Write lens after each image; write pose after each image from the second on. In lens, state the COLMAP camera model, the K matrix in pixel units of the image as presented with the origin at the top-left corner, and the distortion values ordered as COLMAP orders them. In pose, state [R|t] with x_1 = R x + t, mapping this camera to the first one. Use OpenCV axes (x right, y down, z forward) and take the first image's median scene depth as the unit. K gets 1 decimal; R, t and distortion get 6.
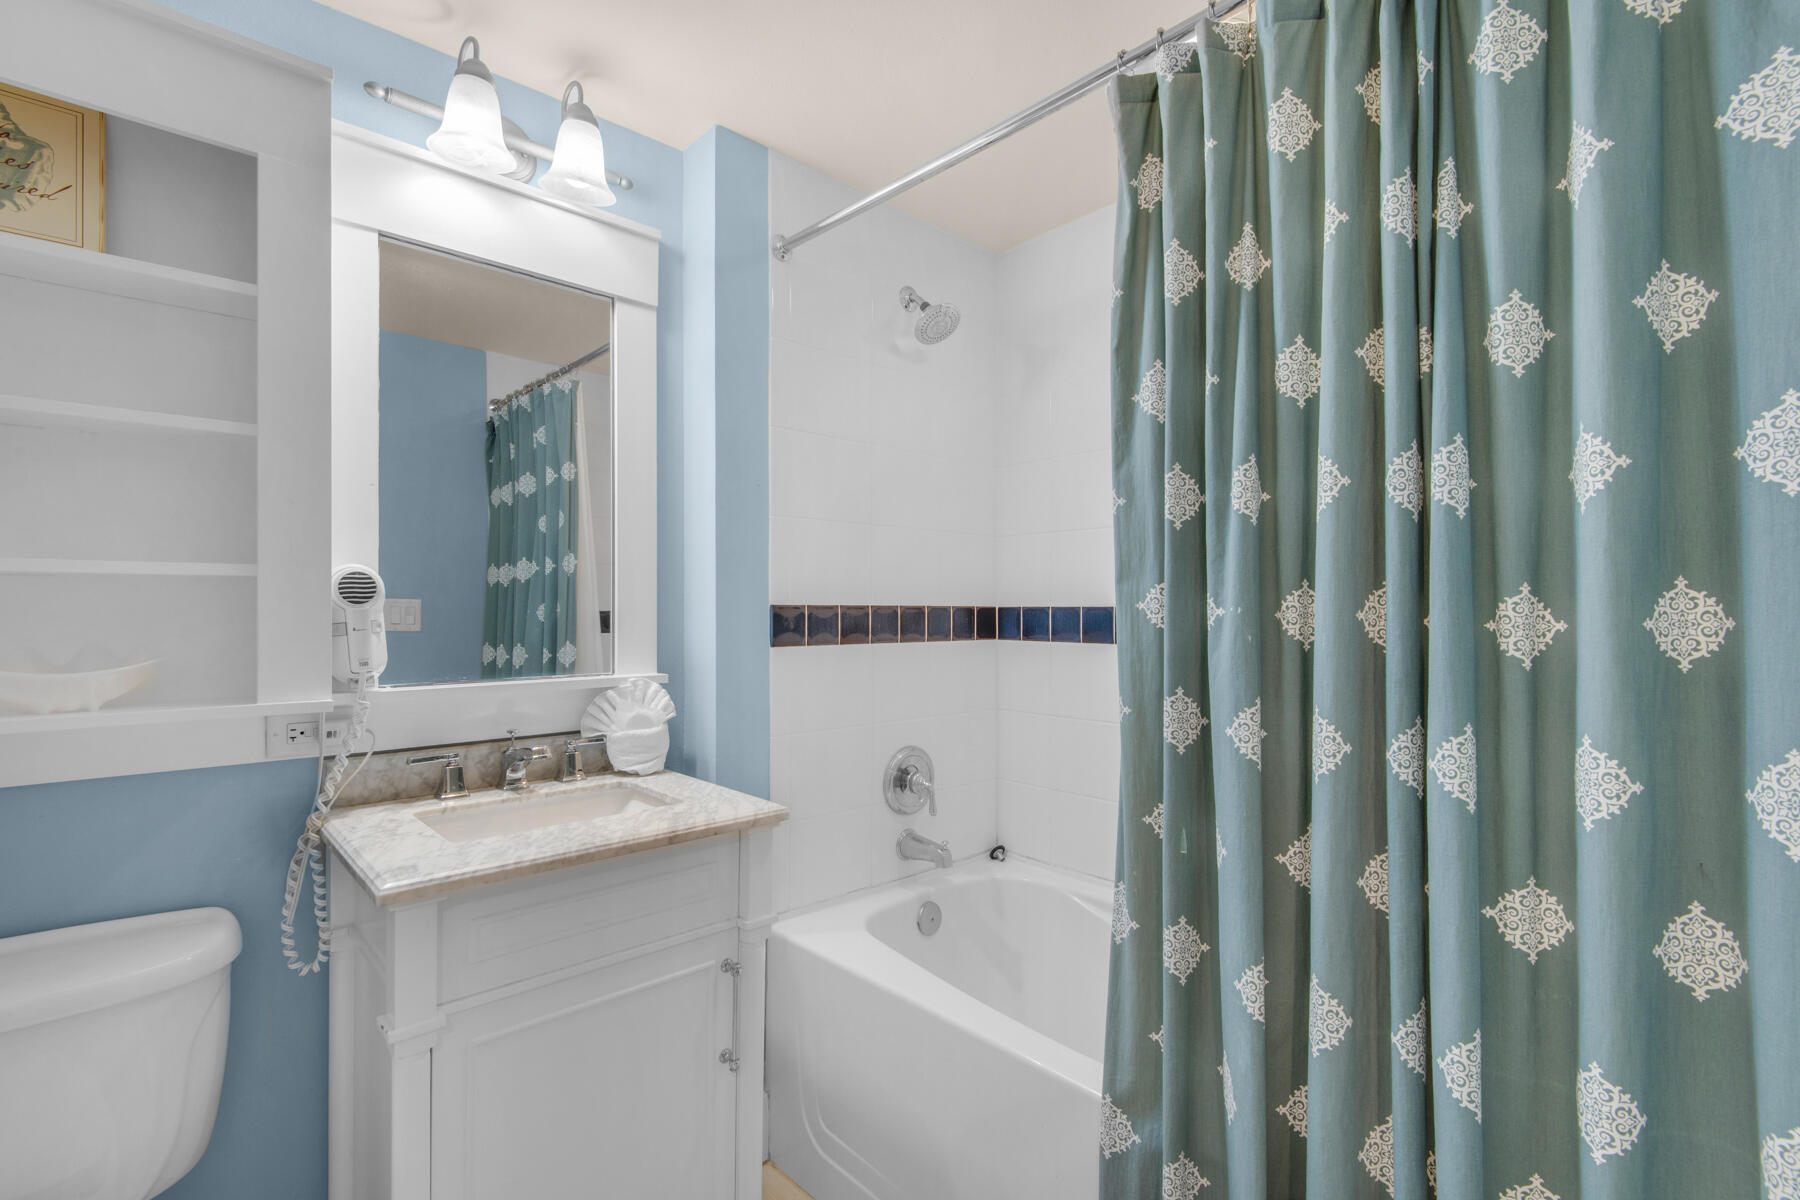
lens RADIAL K [[811.6, 0, 906.4], [0, 811.6, 606.6], [0, 0, 1]] dist [-0.011368, -0.003265]
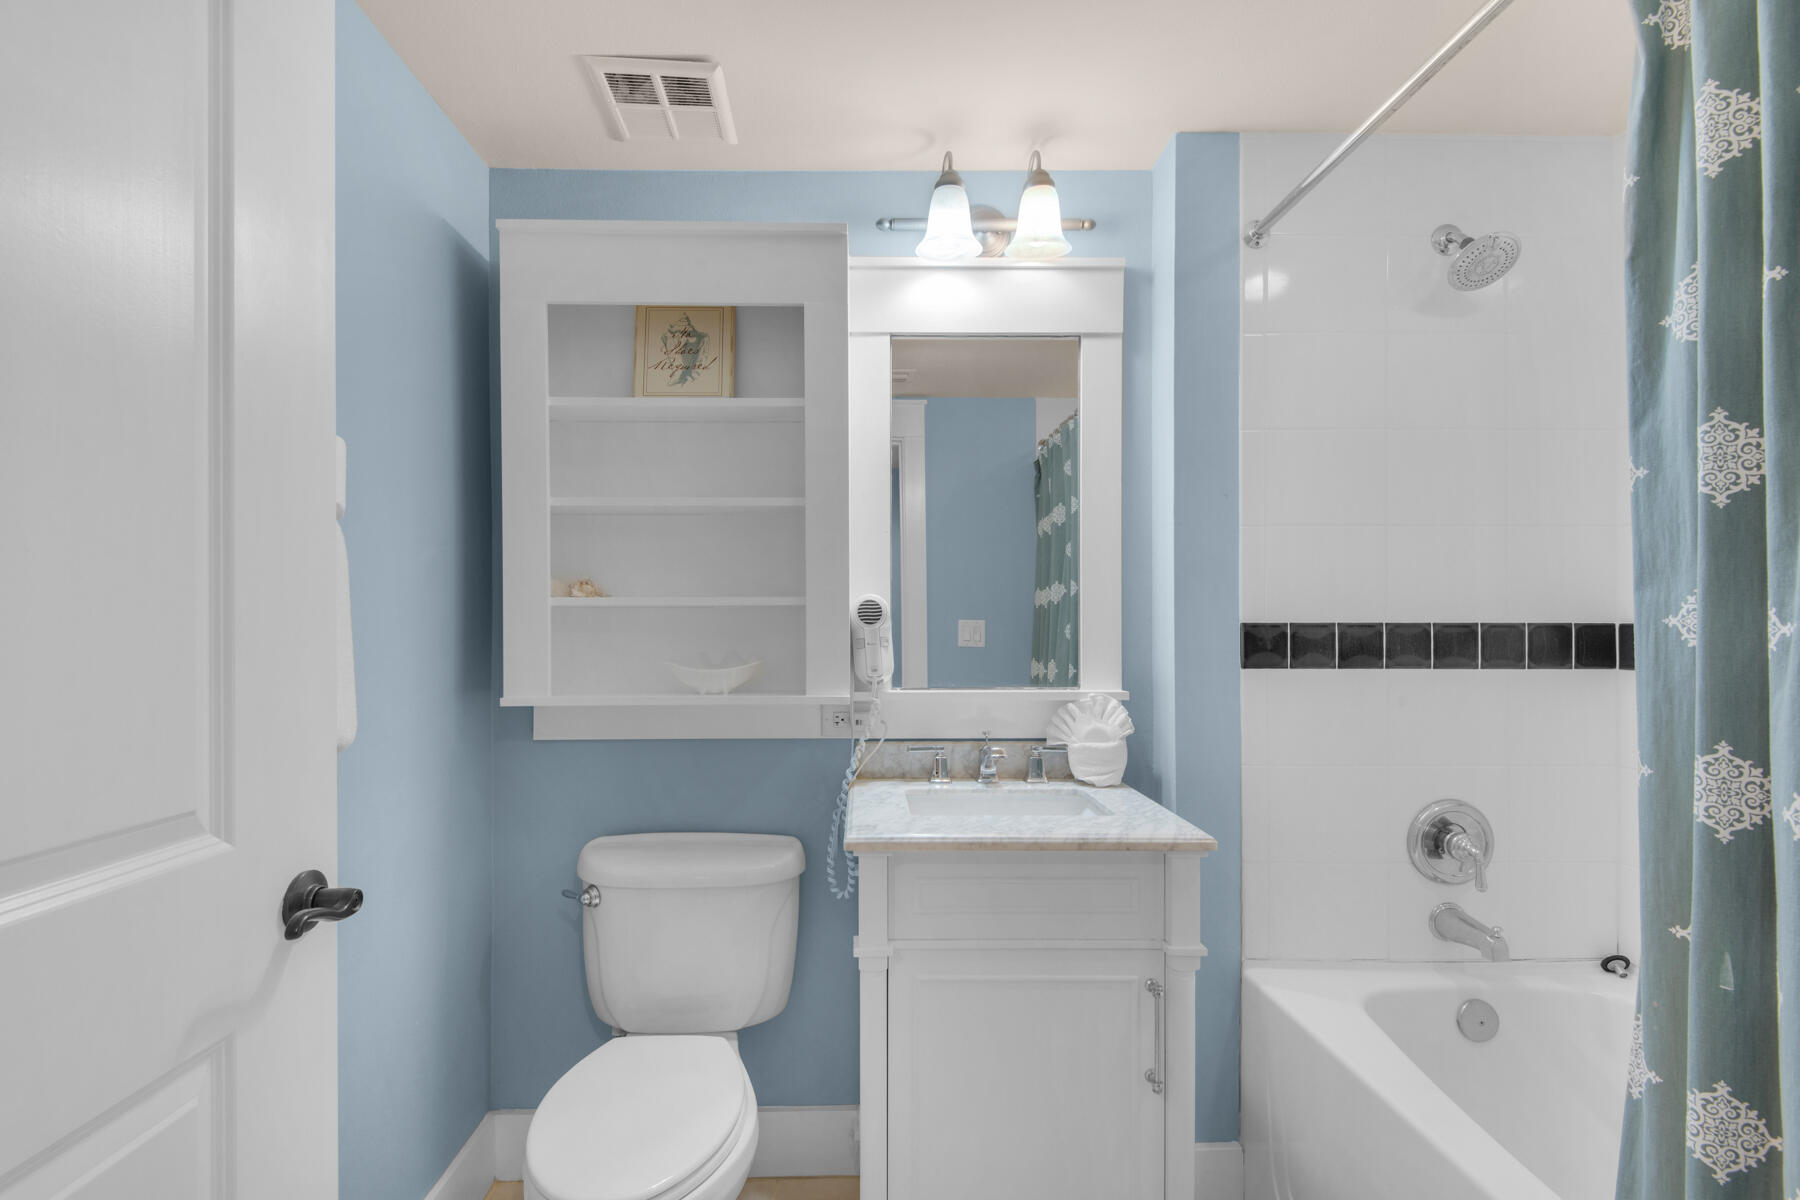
lens RADIAL K [[817.2, 0, 837.2], [0, 817.2, 626.7], [0, 0, 1]] dist [-0.013413, -0.007503]
pose [[0.714555, -0.002819, -0.699574, 0.202940], [0.003277, 0.999994, -0.000683, 0.001448], [0.699572, -0.001804, 0.714560, 0.014856]]
